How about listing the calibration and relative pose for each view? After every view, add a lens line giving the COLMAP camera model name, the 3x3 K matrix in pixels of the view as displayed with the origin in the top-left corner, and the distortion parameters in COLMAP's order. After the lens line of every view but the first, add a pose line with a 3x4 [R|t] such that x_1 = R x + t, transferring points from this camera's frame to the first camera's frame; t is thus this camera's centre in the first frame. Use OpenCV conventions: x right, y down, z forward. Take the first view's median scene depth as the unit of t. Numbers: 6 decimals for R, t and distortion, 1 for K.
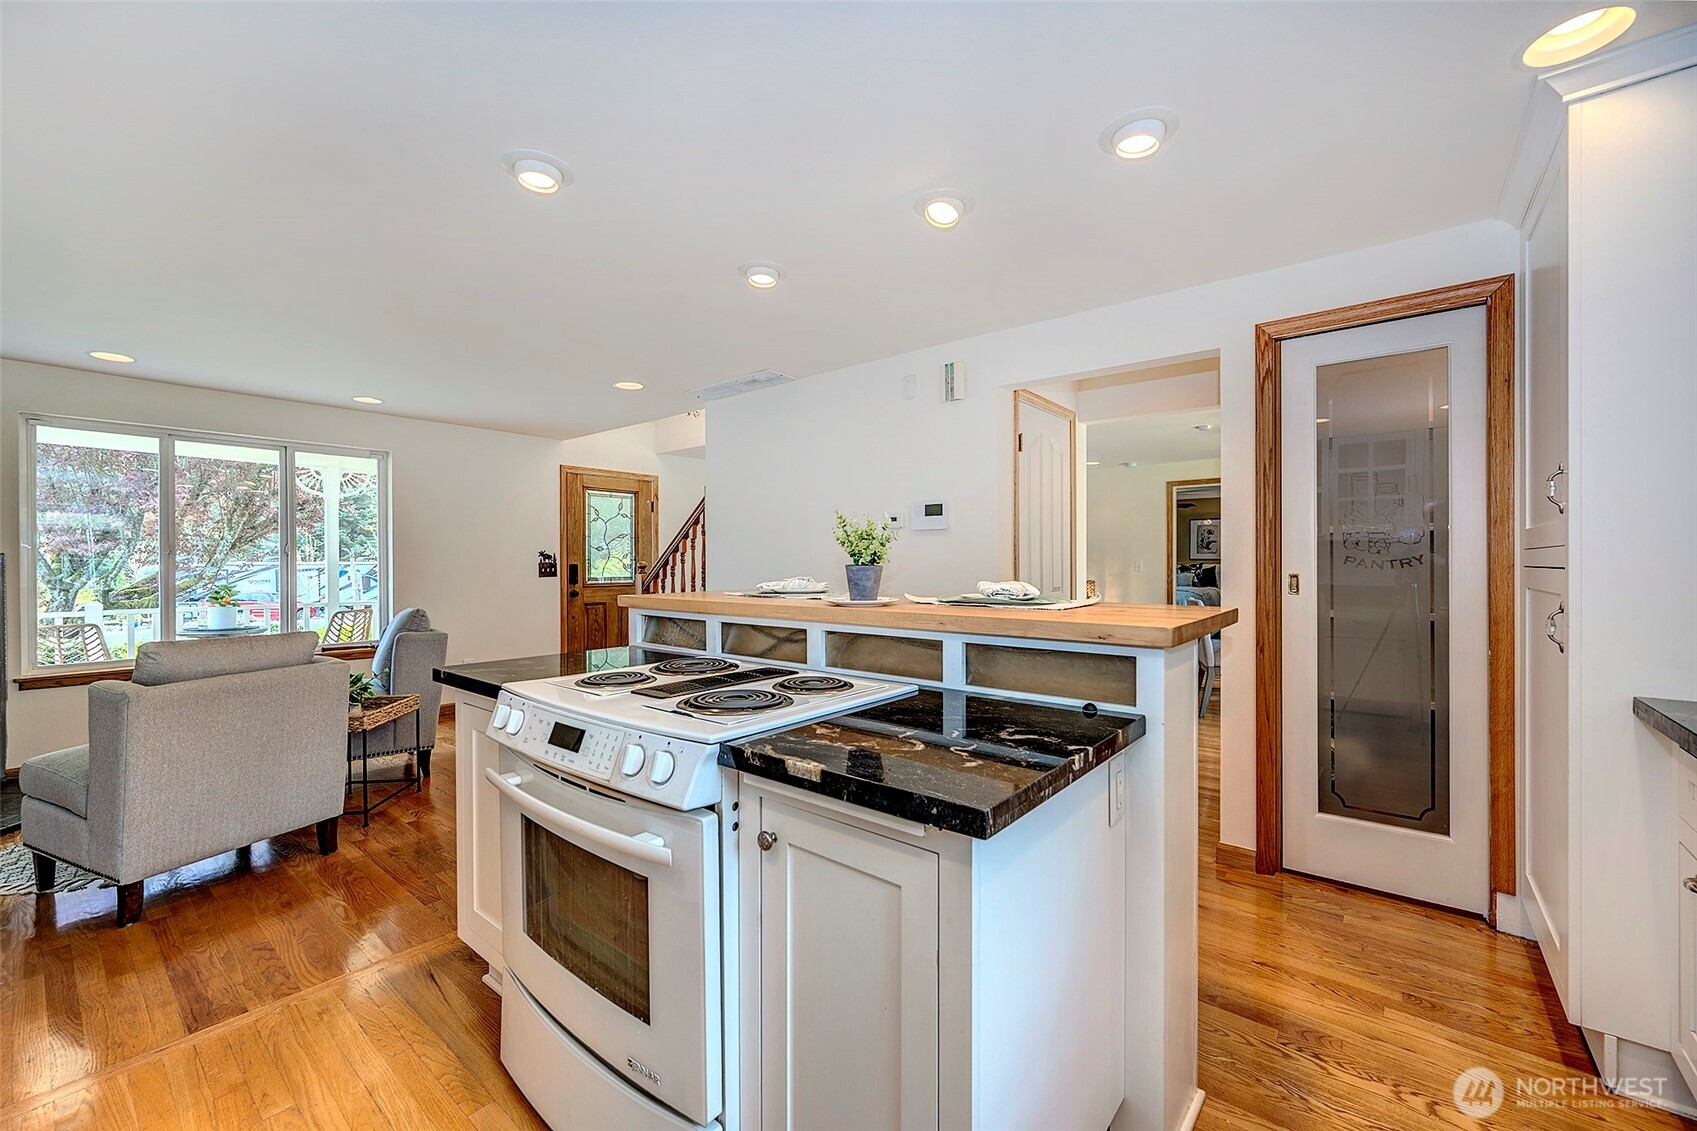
lens RADIAL K [[679.1, 0, 848.5], [0, 679.1, 565.5], [0, 0, 1]] dist [-0.002082, -0.000271]
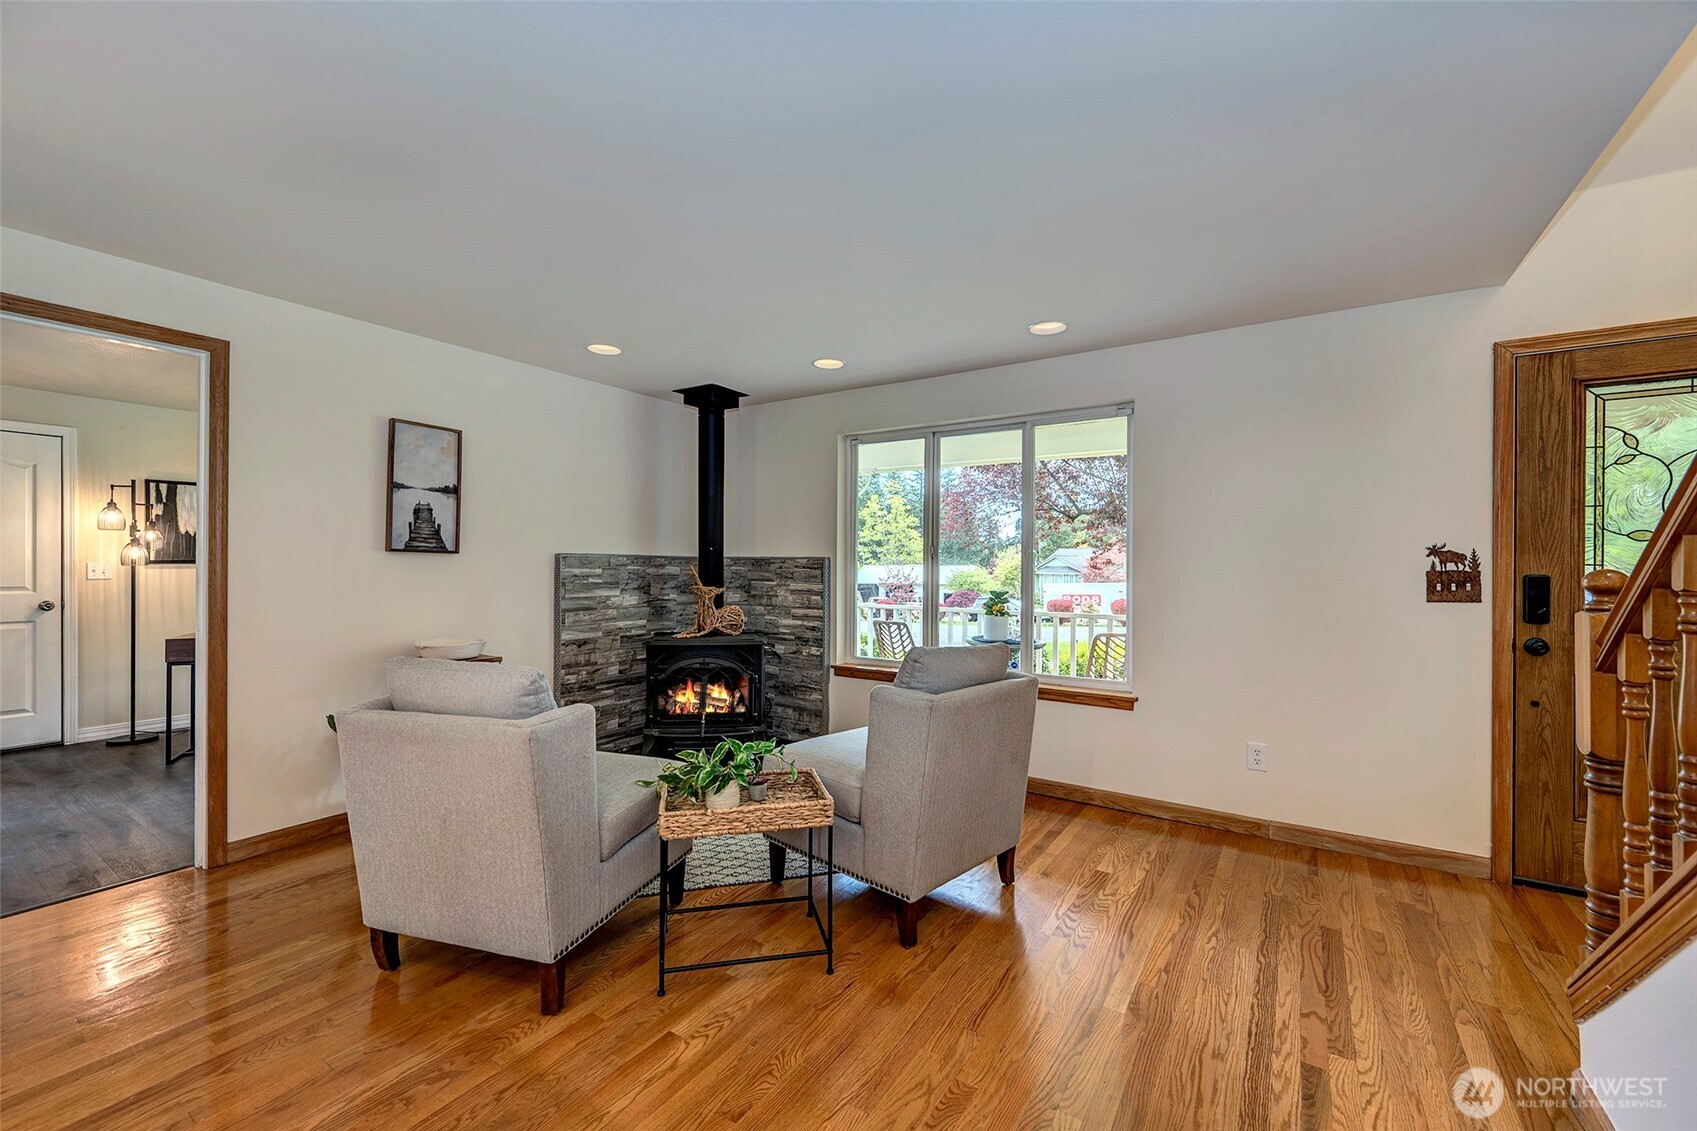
lens RADIAL K [[679.1, 0, 848.5], [0, 679.1, 565.5], [0, 0, 1]] dist [-0.002082, -0.000271]
pose [[0.102353, 0.004933, -0.994736, -0.041596], [-0.010472, 0.999938, 0.003881, -0.005119], [0.994693, 0.010020, 0.102398, 0.563446]]
